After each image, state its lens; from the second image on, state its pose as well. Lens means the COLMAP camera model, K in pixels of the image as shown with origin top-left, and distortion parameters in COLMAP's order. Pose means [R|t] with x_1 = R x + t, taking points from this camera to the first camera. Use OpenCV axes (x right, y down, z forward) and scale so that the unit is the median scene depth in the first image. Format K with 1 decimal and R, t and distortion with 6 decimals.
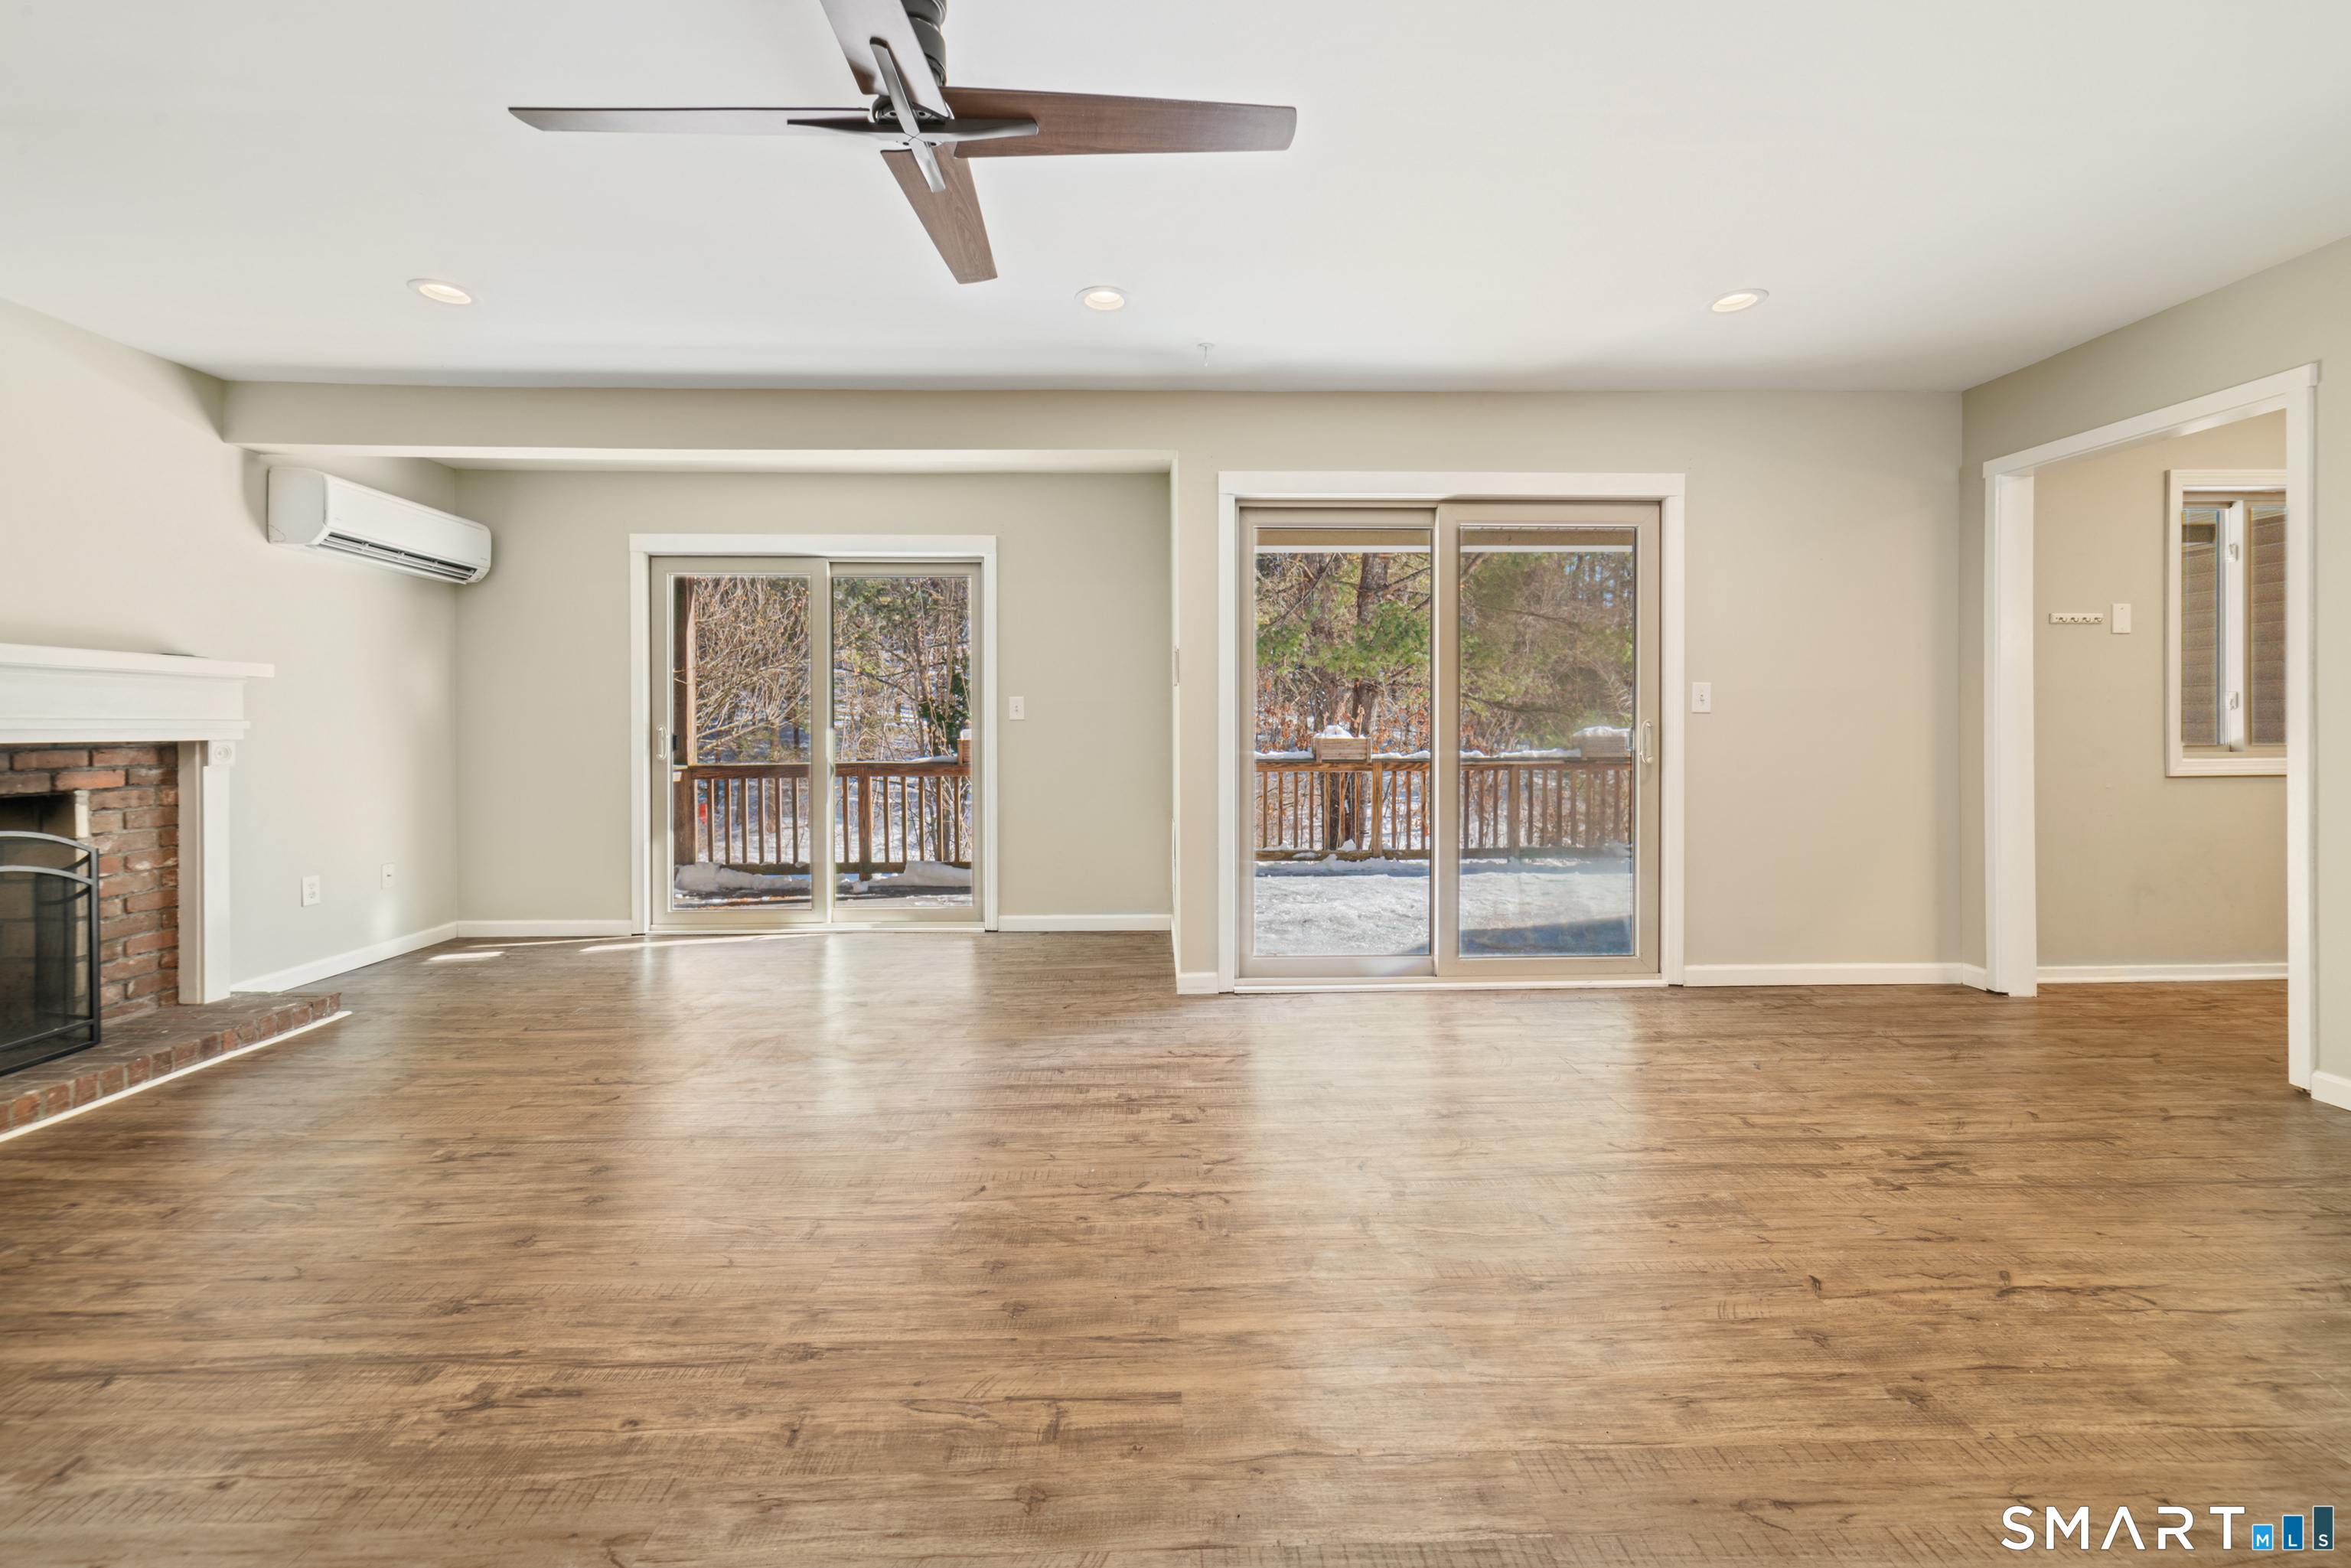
lens RADIAL K [[930.8, 0, 1163.2], [0, 930.8, 737.6], [0, 0, 1]] dist [-0.001879, 0.000593]
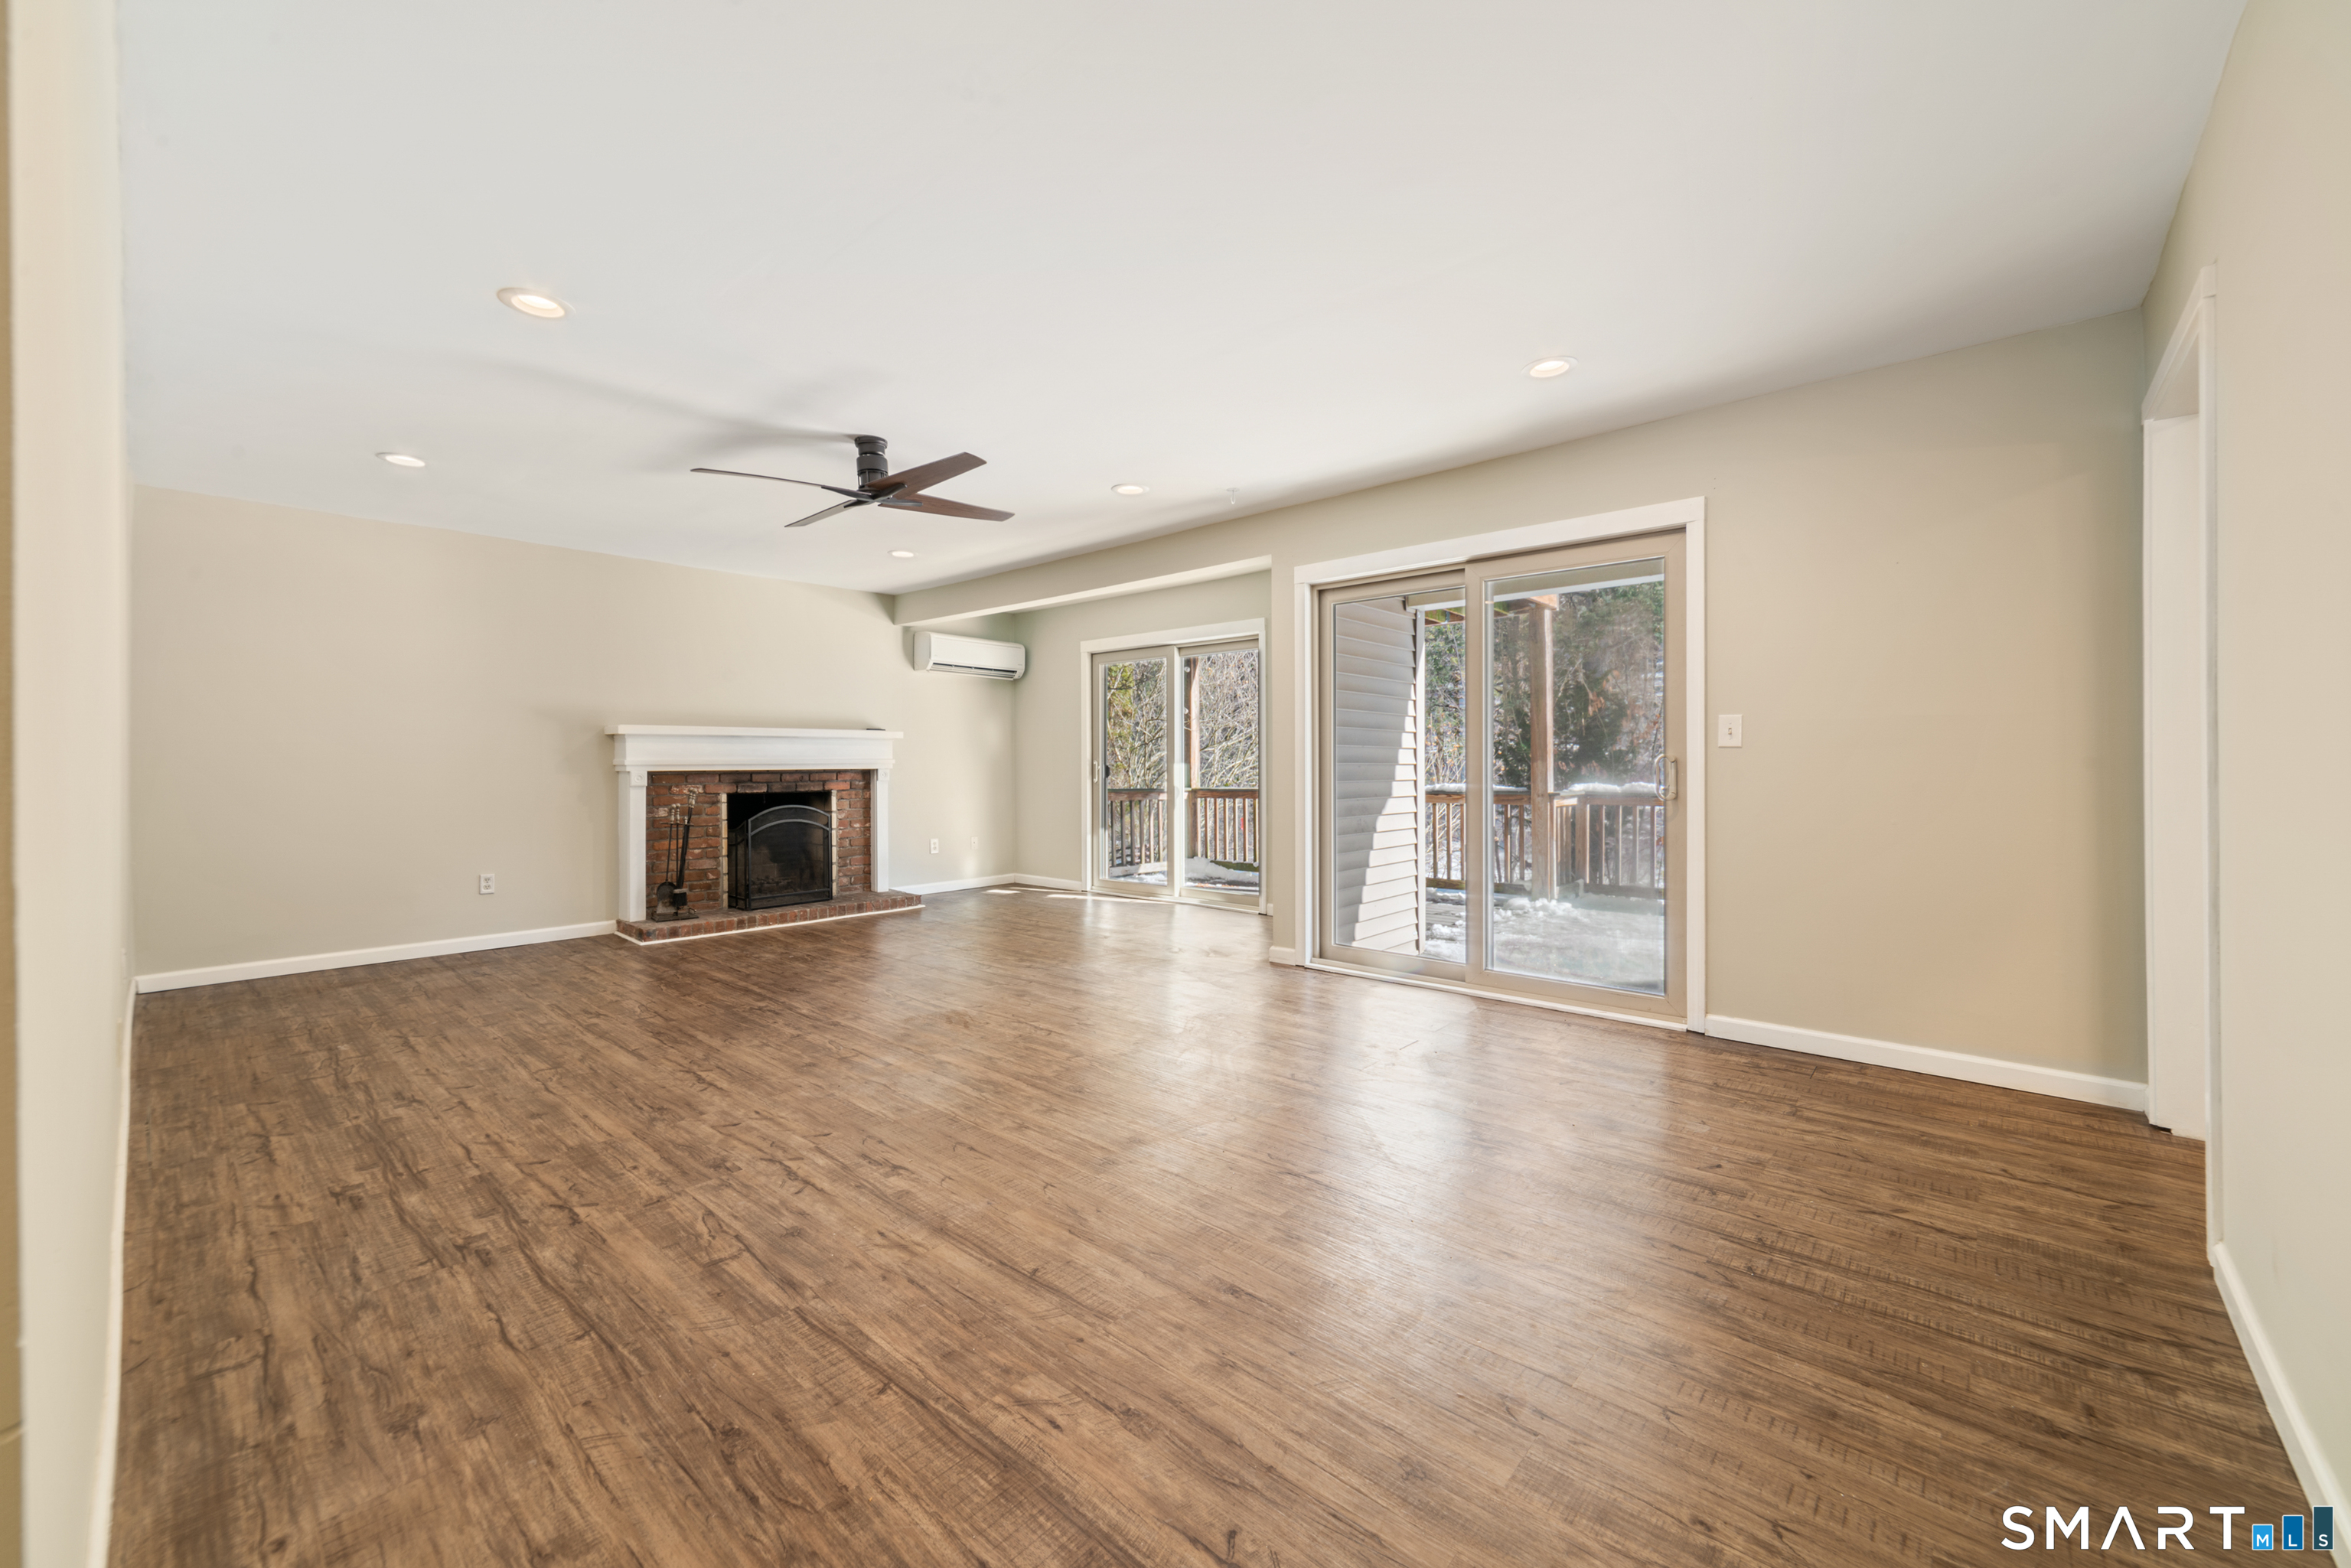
lens RADIAL K [[930.8, 0, 1185.0], [0, 930.8, 765.7], [0, 0, 1]] dist [-0.001879, 0.000593]
pose [[0.724236, 0.002616, -0.689547, 0.827512], [-0.003818, 0.999993, -0.000217, -0.005465], [0.689541, 0.002789, 0.724241, -0.053116]]
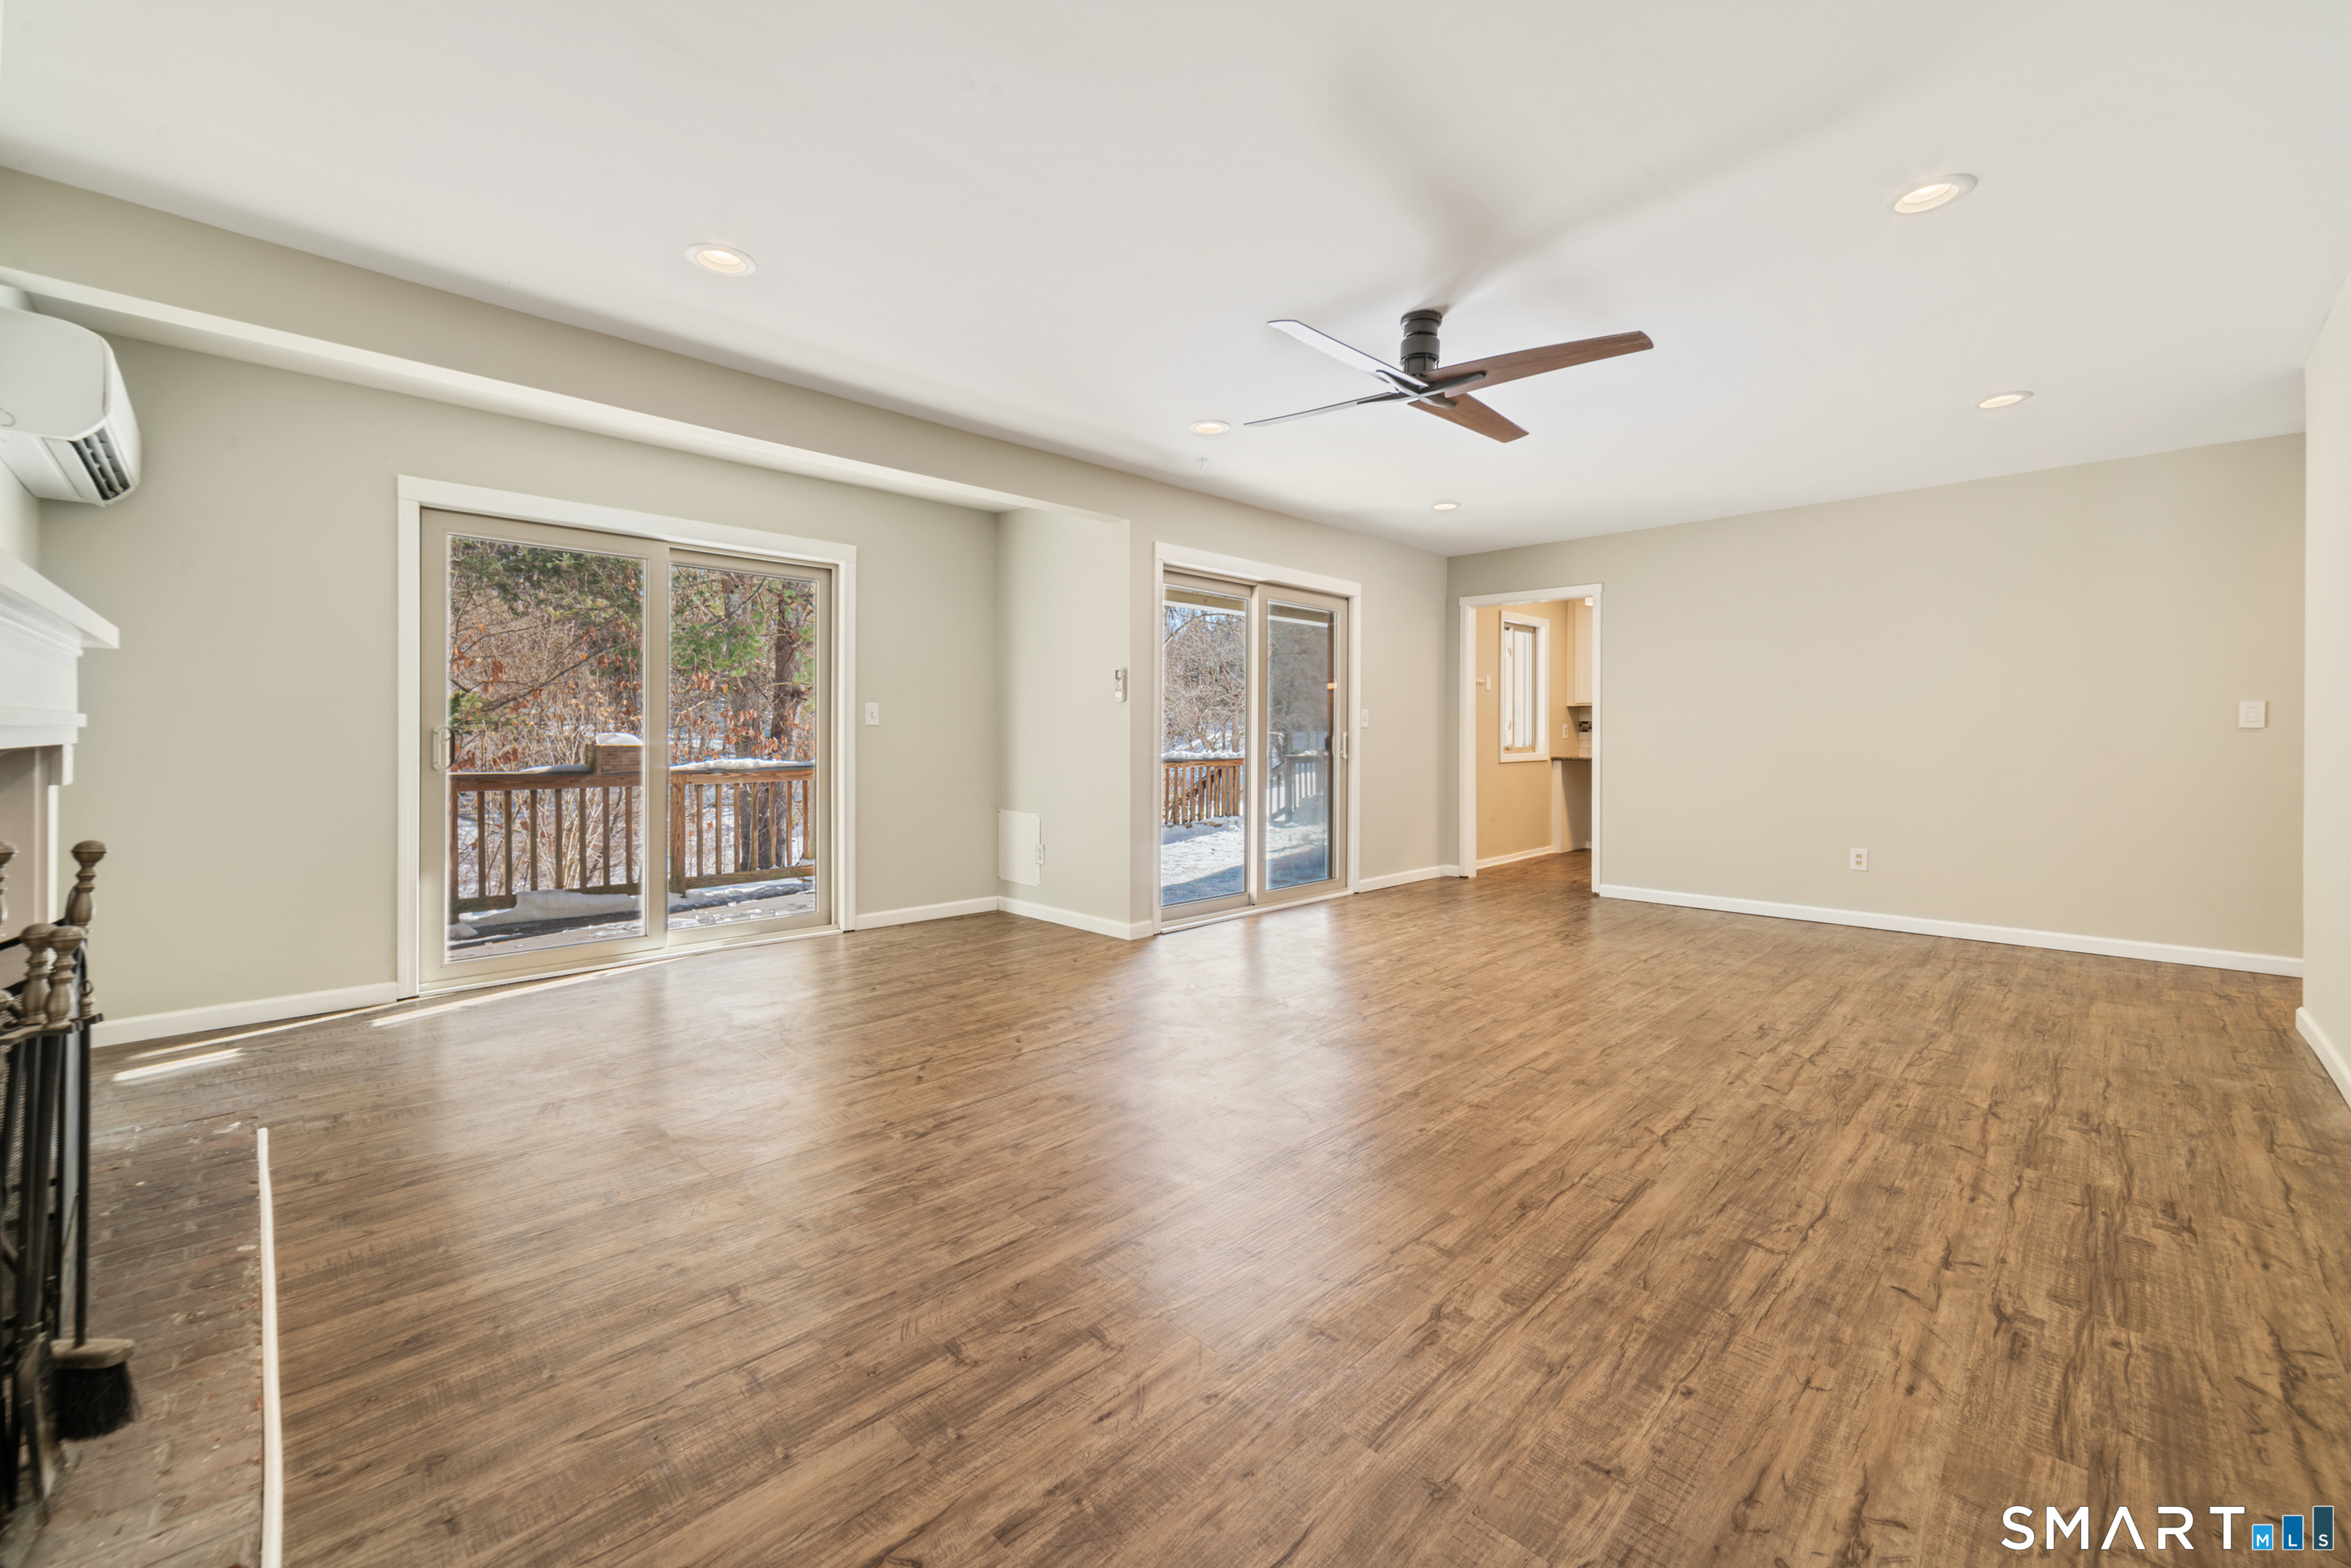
lens RADIAL K [[930.8, 0, 1167.3], [0, 930.8, 739.8], [0, 0, 1]] dist [-0.001879, 0.000593]
pose [[0.735683, 0.003232, 0.677319, -0.820489], [0.000043, 0.999988, -0.004818, 0.002959], [-0.677326, 0.003573, 0.735674, 0.010925]]
